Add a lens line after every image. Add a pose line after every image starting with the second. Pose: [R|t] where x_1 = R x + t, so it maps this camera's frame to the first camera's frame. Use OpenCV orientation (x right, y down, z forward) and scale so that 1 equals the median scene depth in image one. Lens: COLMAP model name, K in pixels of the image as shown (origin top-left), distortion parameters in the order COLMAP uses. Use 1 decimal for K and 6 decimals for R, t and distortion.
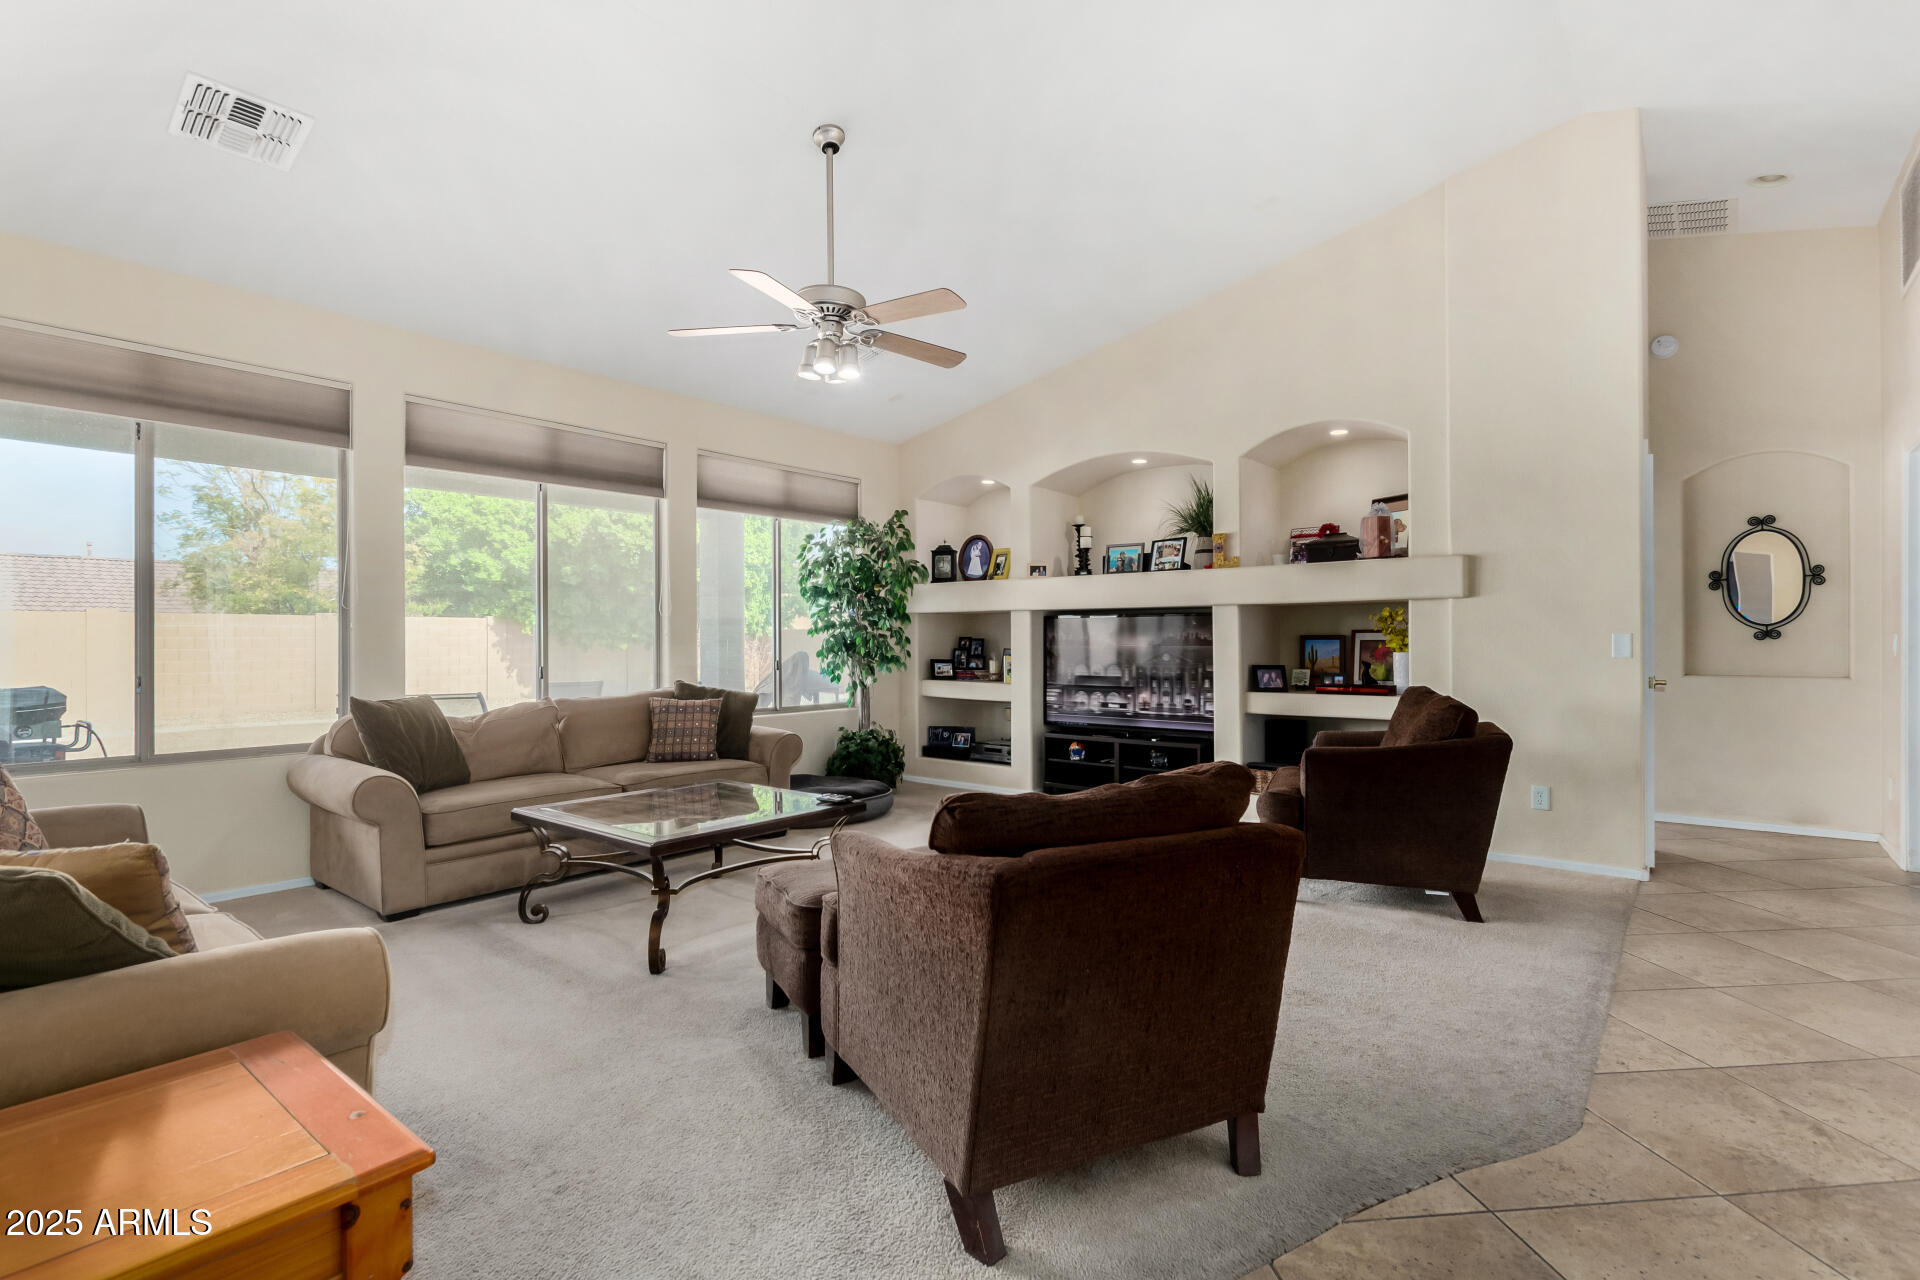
lens RADIAL K [[899.6, 0, 959.2], [0, 899.6, 635.6], [0, 0, 1]] dist [0.005514, -0.001148]
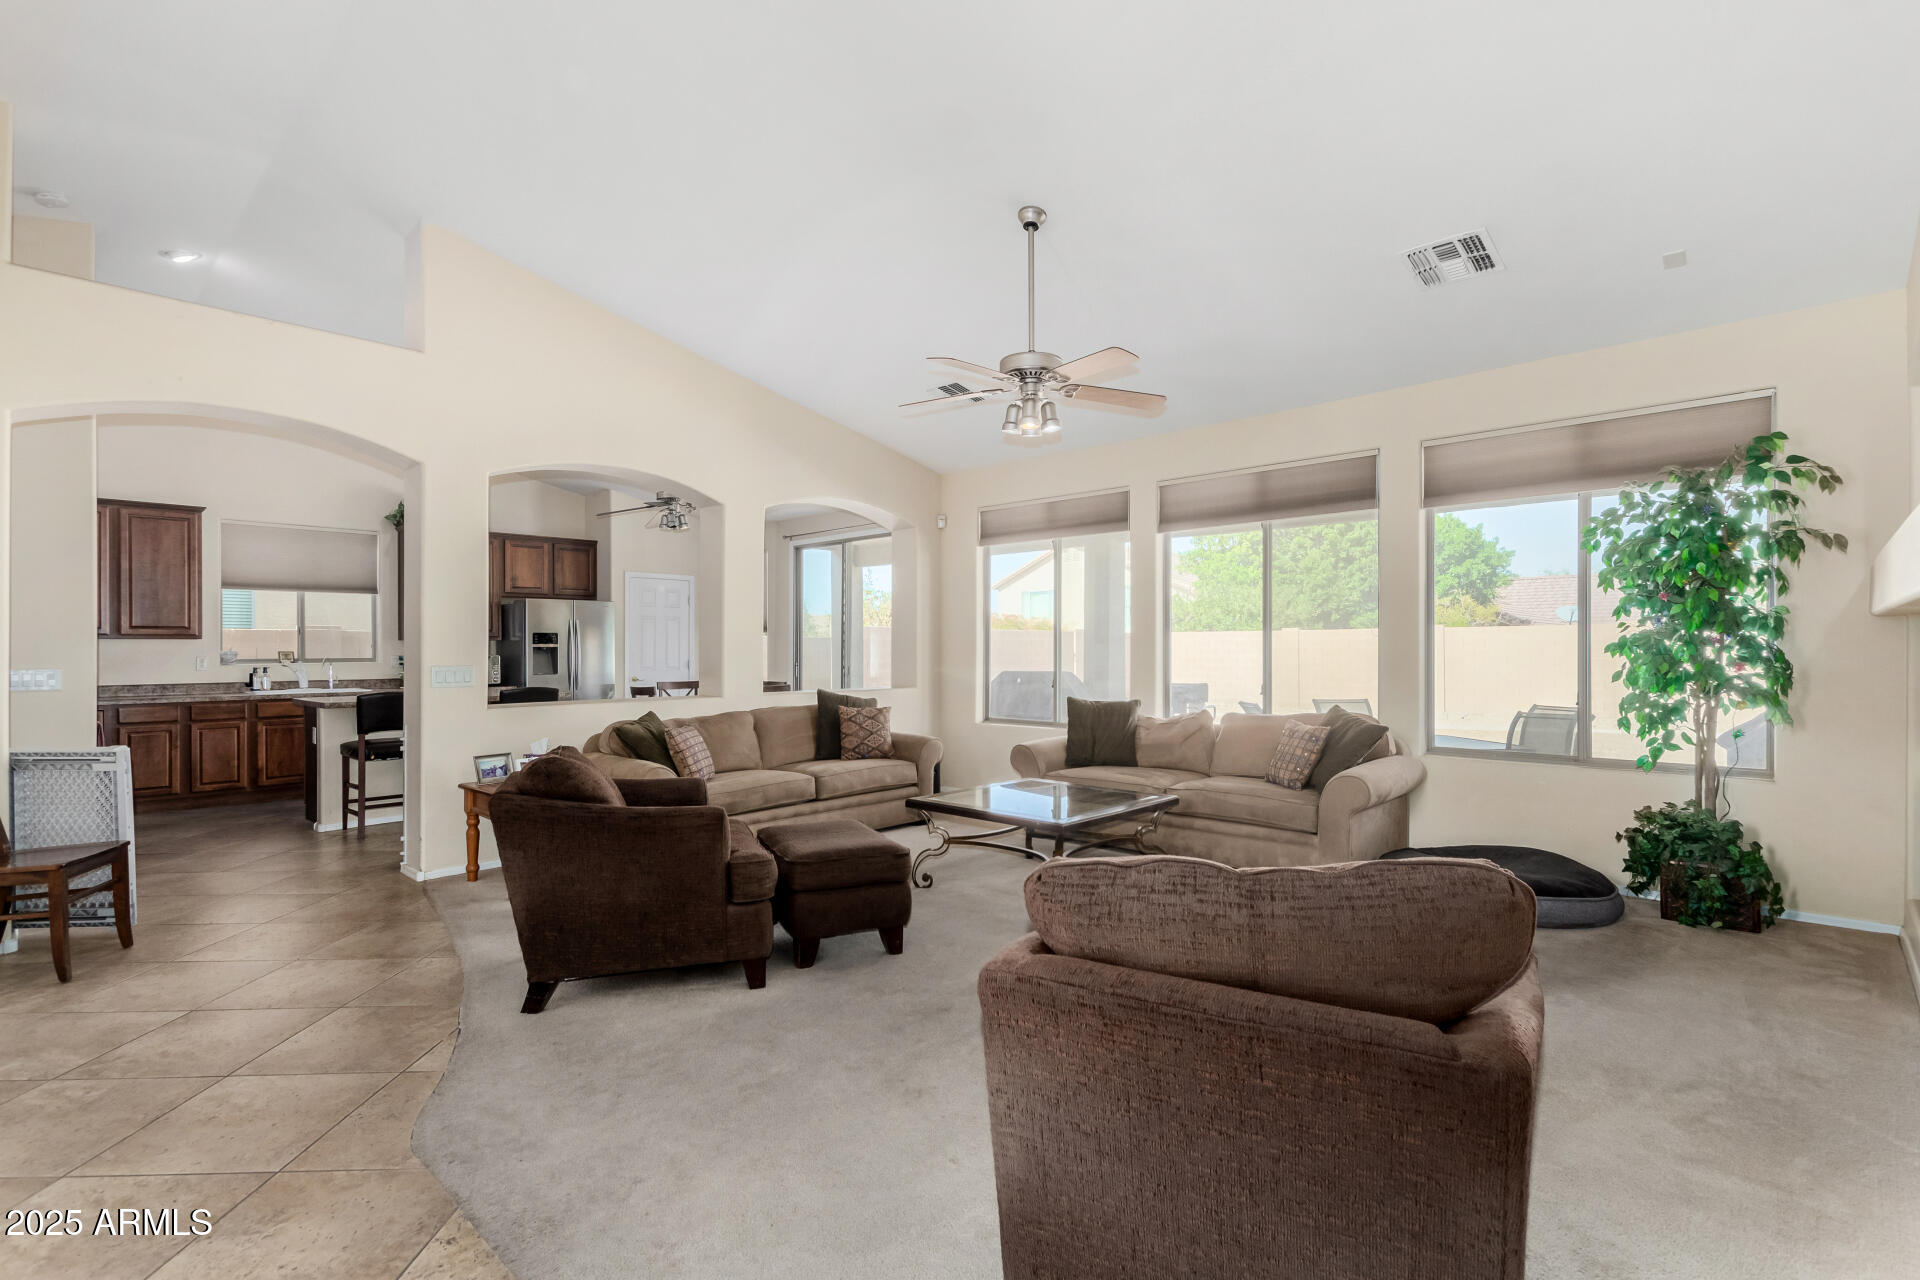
lens RADIAL K [[890.5, 0, 952.8], [0, 890.5, 644.5], [0, 0, 1]] dist [0.001017, -0.003674]
pose [[-0.076758, -0.002316, -0.997047, 0.612267], [0.011431, 0.999930, -0.003203, -0.014831], [0.996984, -0.011643, -0.076726, 0.625893]]
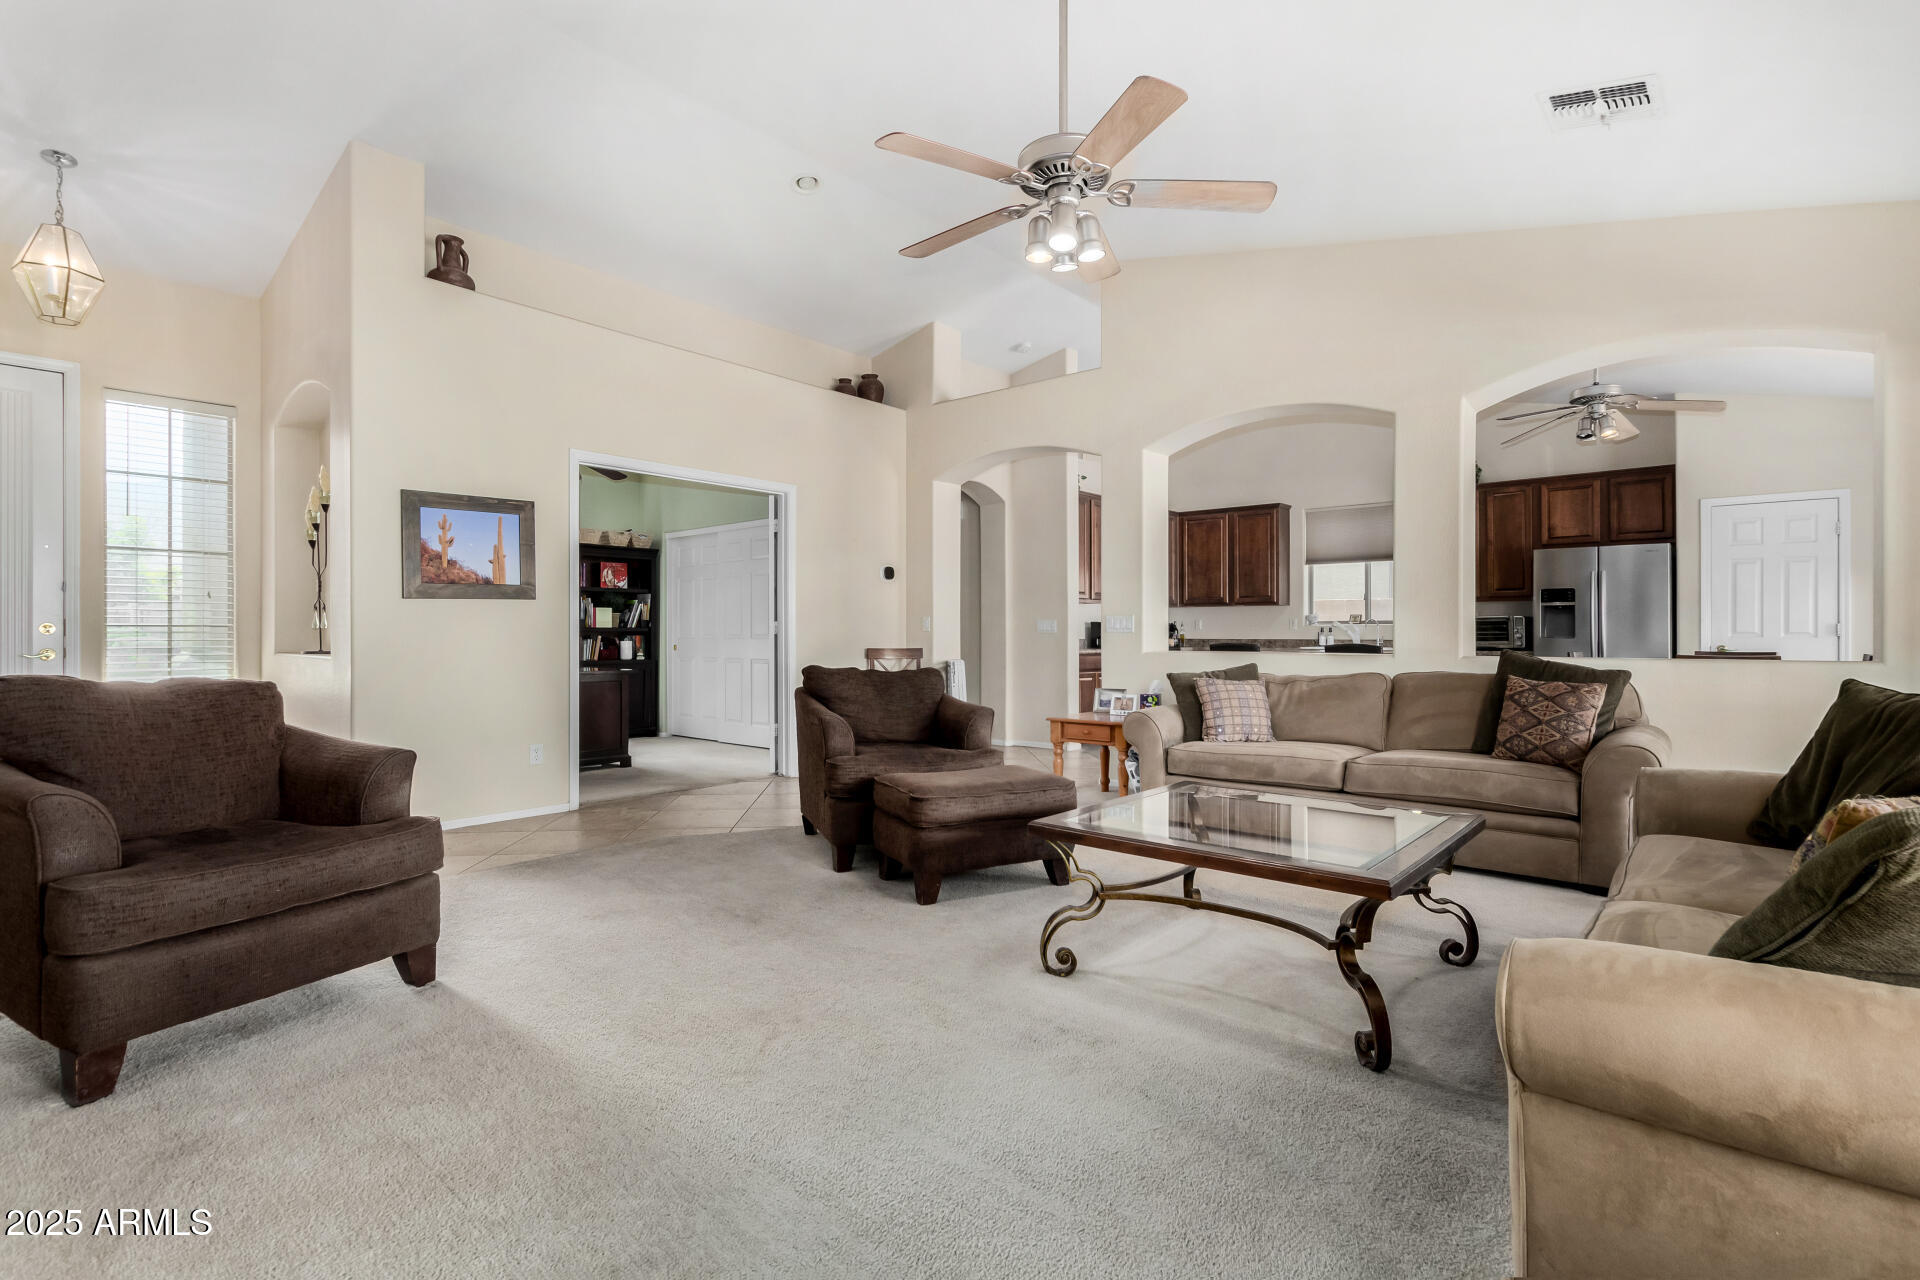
lens RADIAL K [[899.6, 0, 959.2], [0, 899.6, 635.6], [0, 0, 1]] dist [0.005514, -0.001148]
pose [[-0.999090, 0.001513, 0.042630, -0.020128], [0.001339, 0.999991, -0.004090, 0.022535], [-0.042636, -0.004030, -0.999083, 1.129952]]
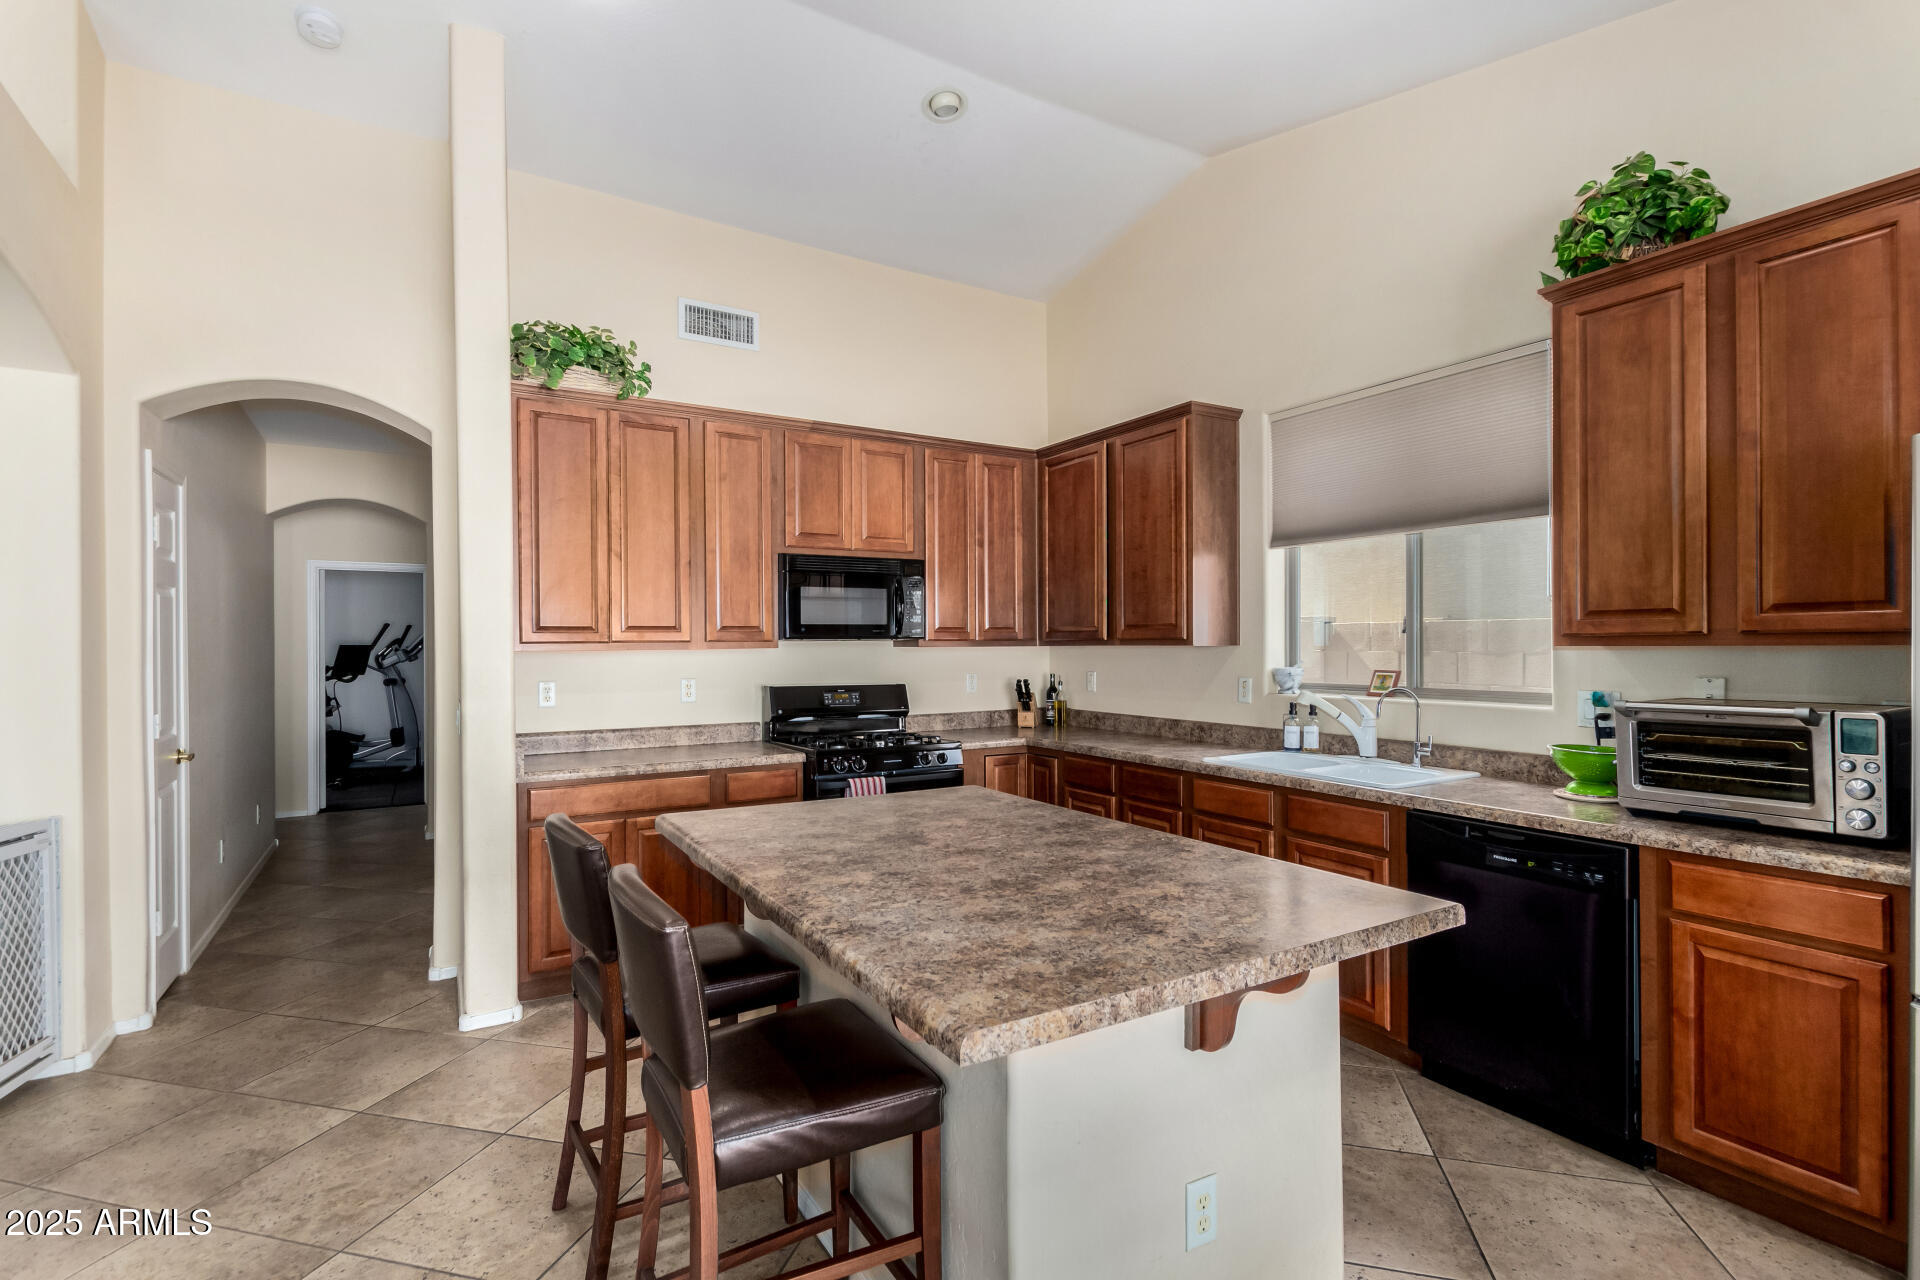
lens RADIAL K [[901.6, 0, 977.5], [0, 901.6, 651.5], [0, 0, 1]] dist [0.003048, -0.000205]
pose [[-0.946429, 0.006255, 0.322850, -0.583831], [0.007576, 0.999967, 0.002836, -0.036567], [-0.322822, 0.005130, -0.946446, 0.195024]]
